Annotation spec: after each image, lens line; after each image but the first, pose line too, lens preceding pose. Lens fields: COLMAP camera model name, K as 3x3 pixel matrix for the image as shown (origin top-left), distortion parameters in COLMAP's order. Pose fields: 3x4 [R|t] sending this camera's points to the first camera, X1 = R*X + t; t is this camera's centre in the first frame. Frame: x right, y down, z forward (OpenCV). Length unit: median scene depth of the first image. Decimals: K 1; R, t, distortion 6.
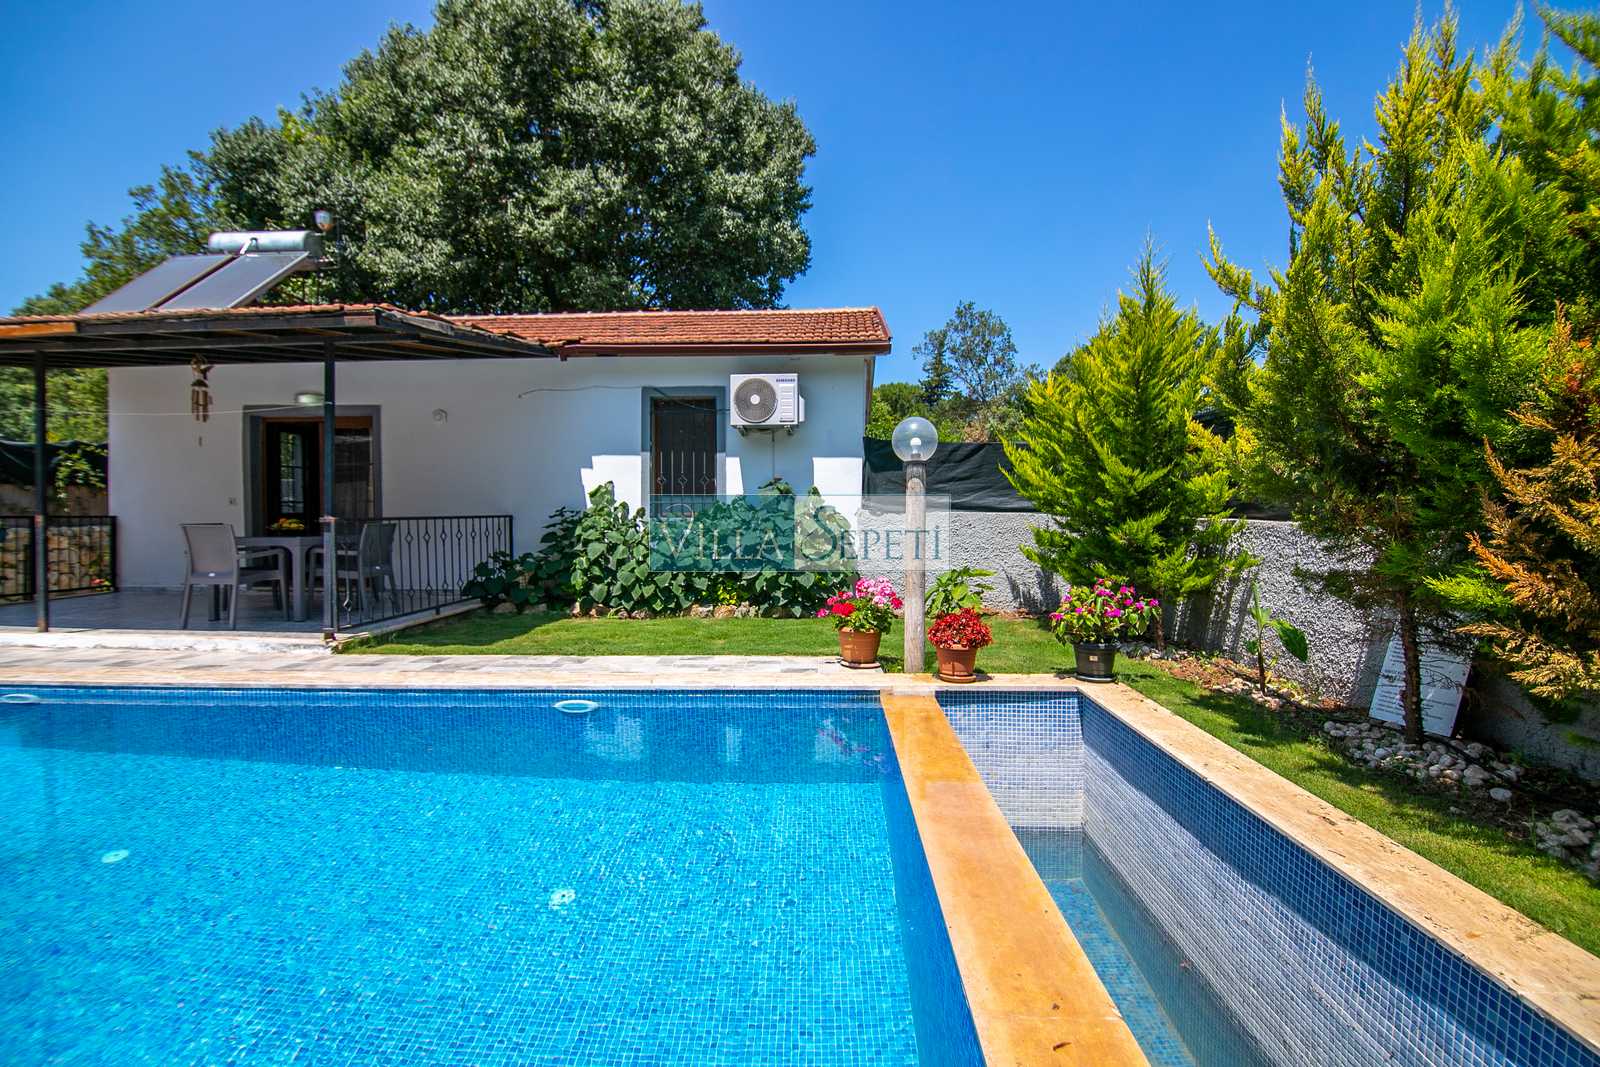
lens RADIAL K [[714.5, 0, 800.7], [0, 714.5, 527.9], [0, 0, 1]] dist [-0.009365, -0.006186]
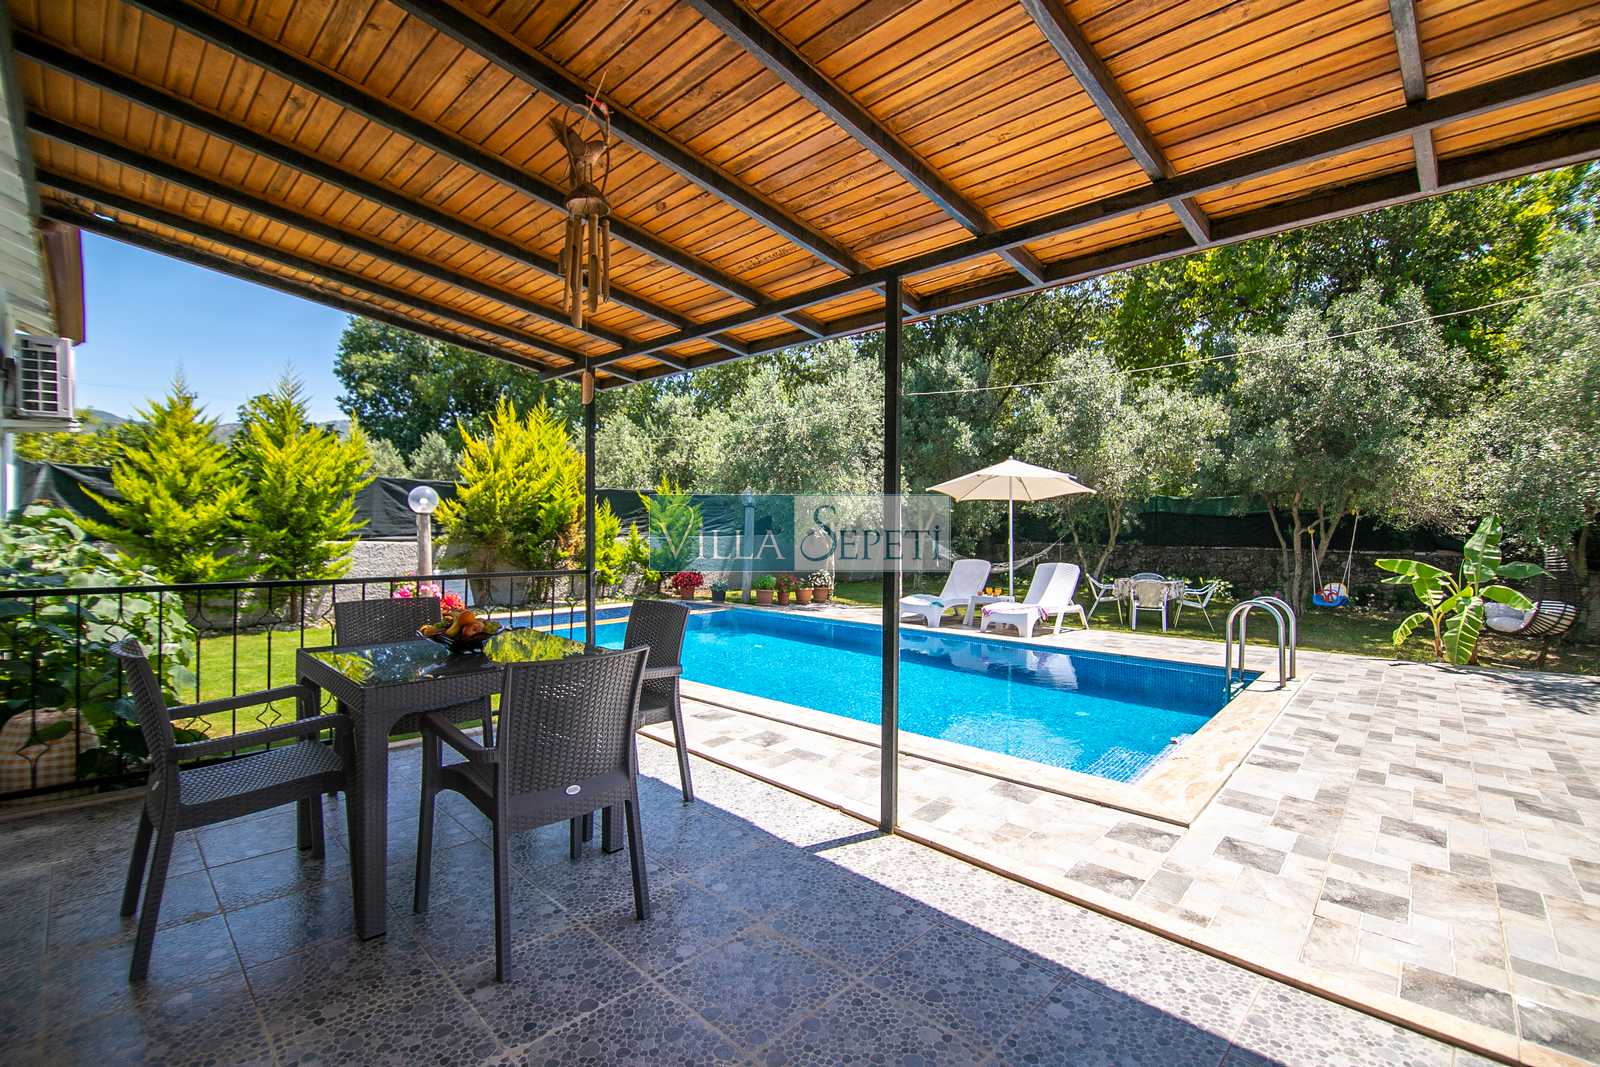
lens RADIAL K [[714.5, 0, 801.7], [0, 714.5, 529.8], [0, 0, 1]] dist [-0.009365, -0.006186]
pose [[-0.757323, -0.016782, 0.652825, -0.960975], [0.000932, 0.999641, 0.026779, -0.057115], [-0.653040, 0.020889, -0.757036, 1.004920]]
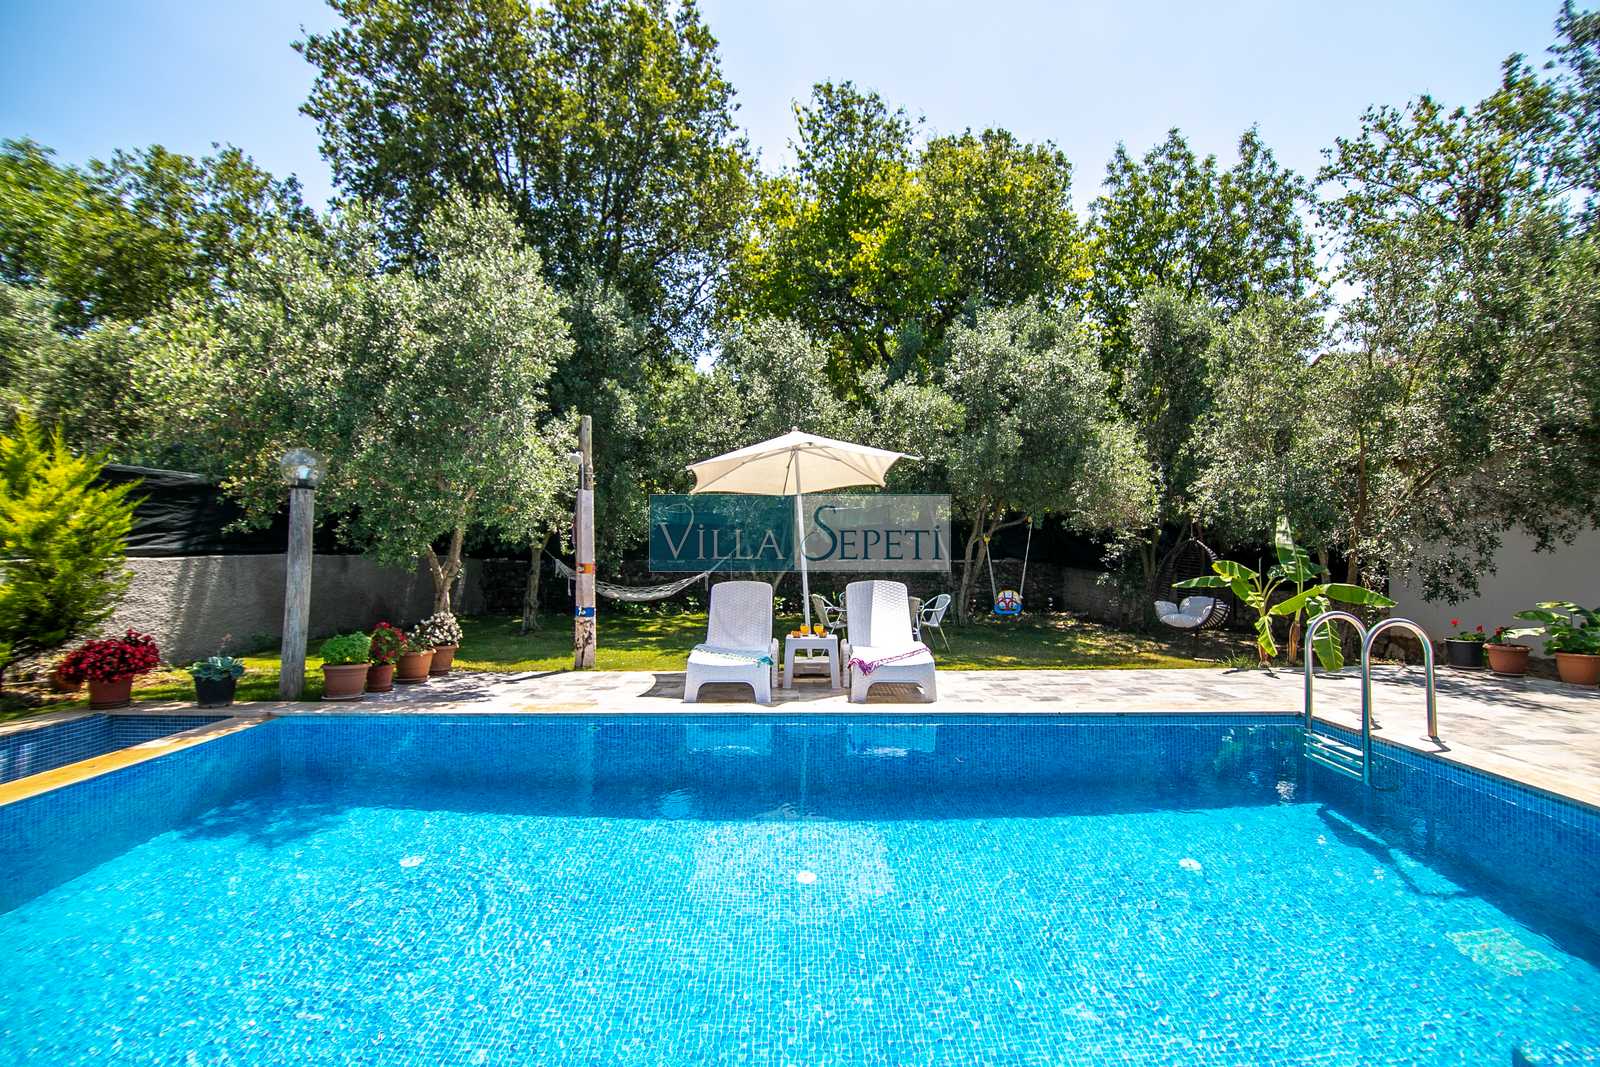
lens RADIAL K [[714.5, 0, 798.6], [0, 714.5, 528.7], [0, 0, 1]] dist [-0.009365, -0.006186]
pose [[-0.999968, -0.002976, -0.007387, -0.396001], [-0.002928, 0.999974, -0.006585, -0.023647], [0.007407, -0.006563, -0.999951, 0.651634]]
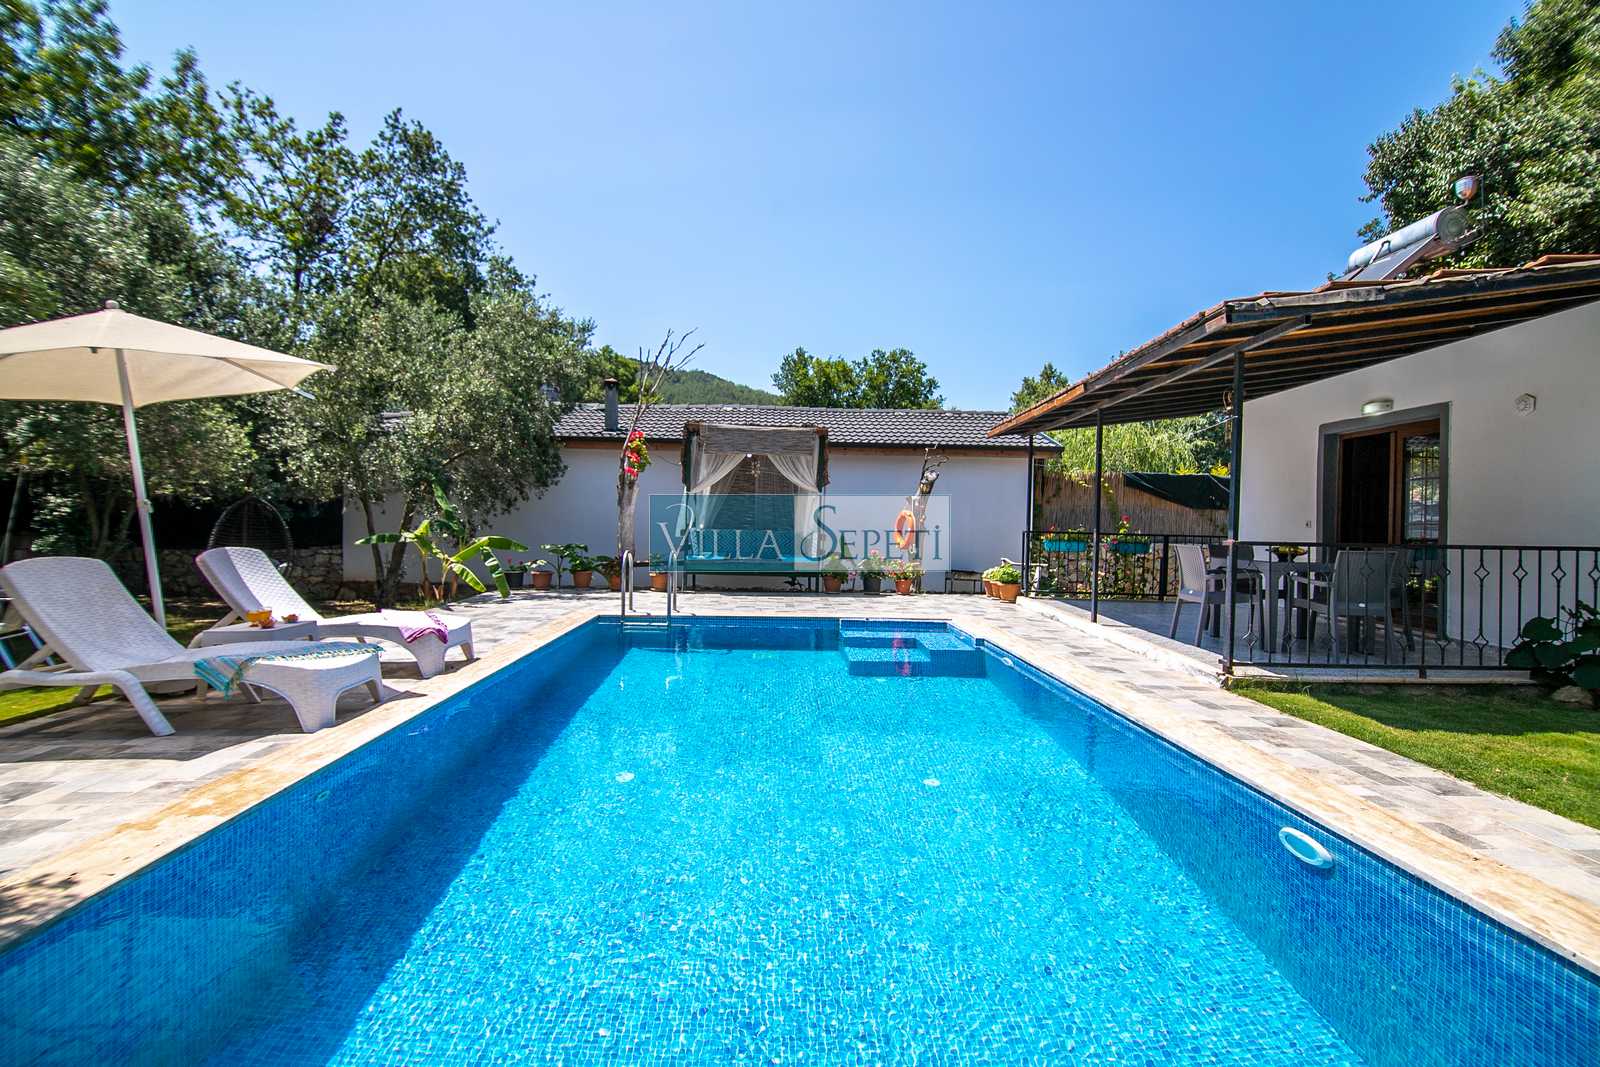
lens RADIAL K [[714.5, 0, 801.9], [0, 714.5, 529.5], [0, 0, 1]] dist [-0.009365, -0.006186]
pose [[0.045671, 0.010365, -0.998903, 0.159103], [-0.041633, 0.999097, 0.008463, -0.009296], [0.998089, 0.041201, 0.046061, 0.269385]]
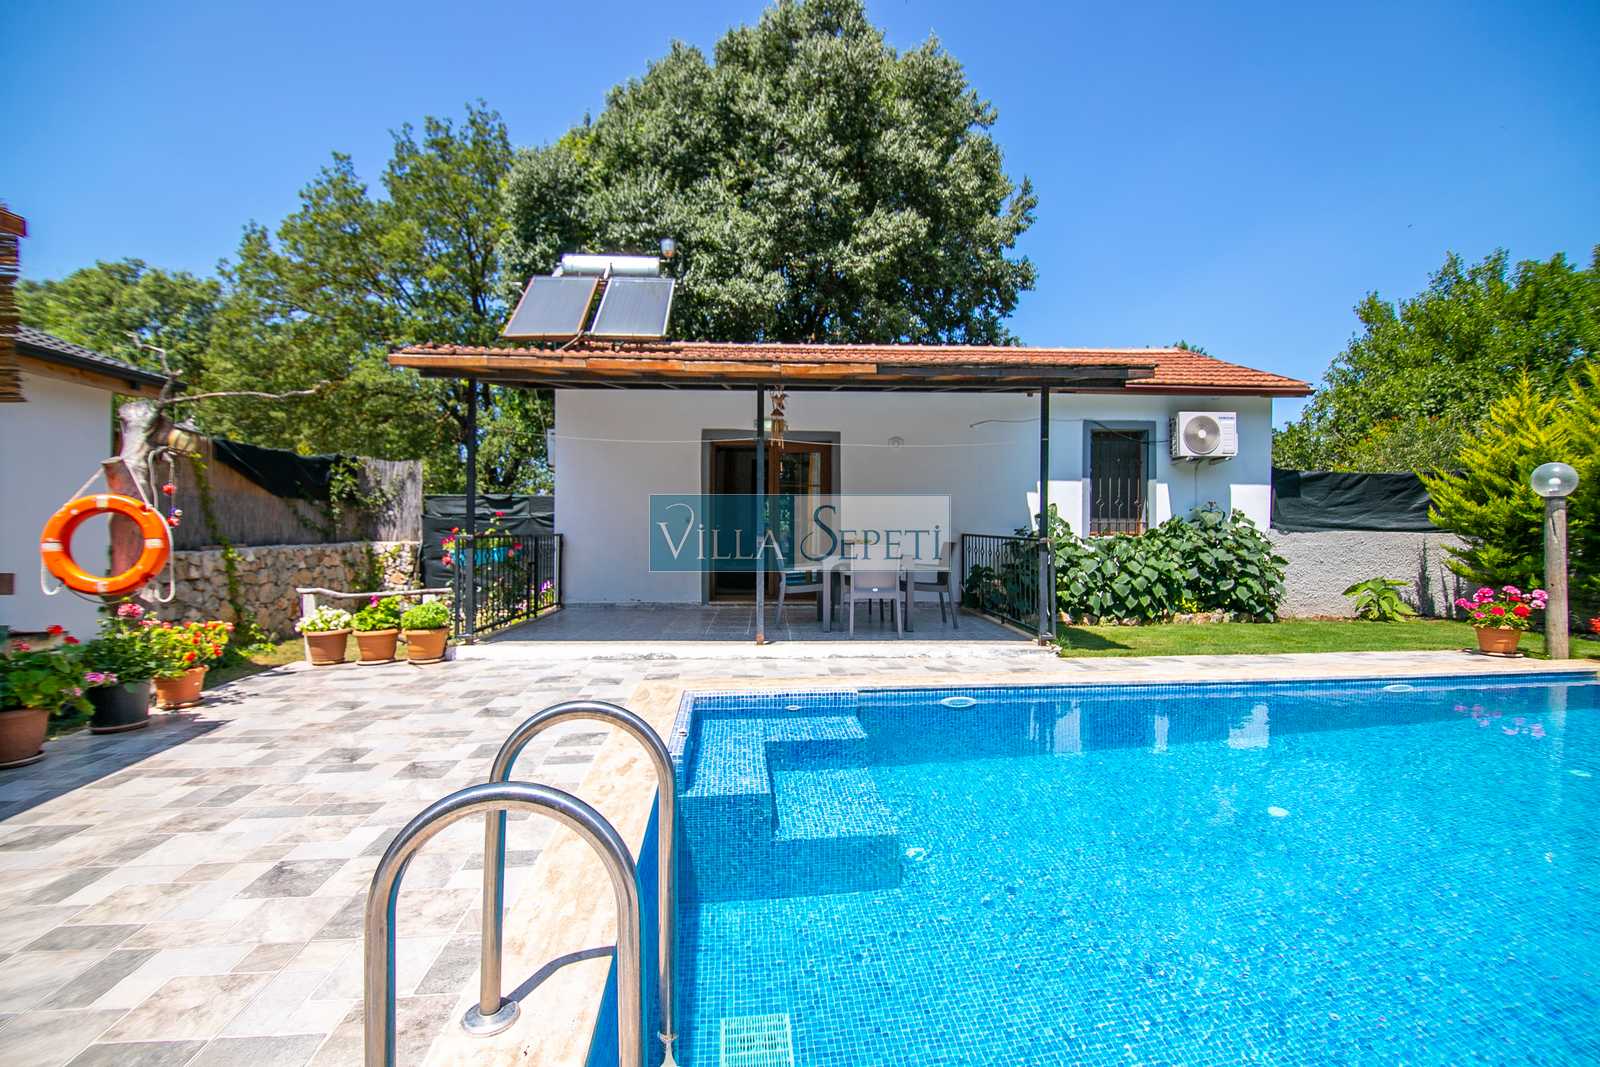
lens RADIAL K [[714.5, 0, 799.3], [0, 714.5, 527.0], [0, 0, 1]] dist [-0.009365, -0.006186]
pose [[0.993751, 0.001661, 0.111605, -0.801742], [0.000323, 0.999842, -0.017752, -0.009012], [-0.111617, 0.017677, 0.993594, -0.068180]]
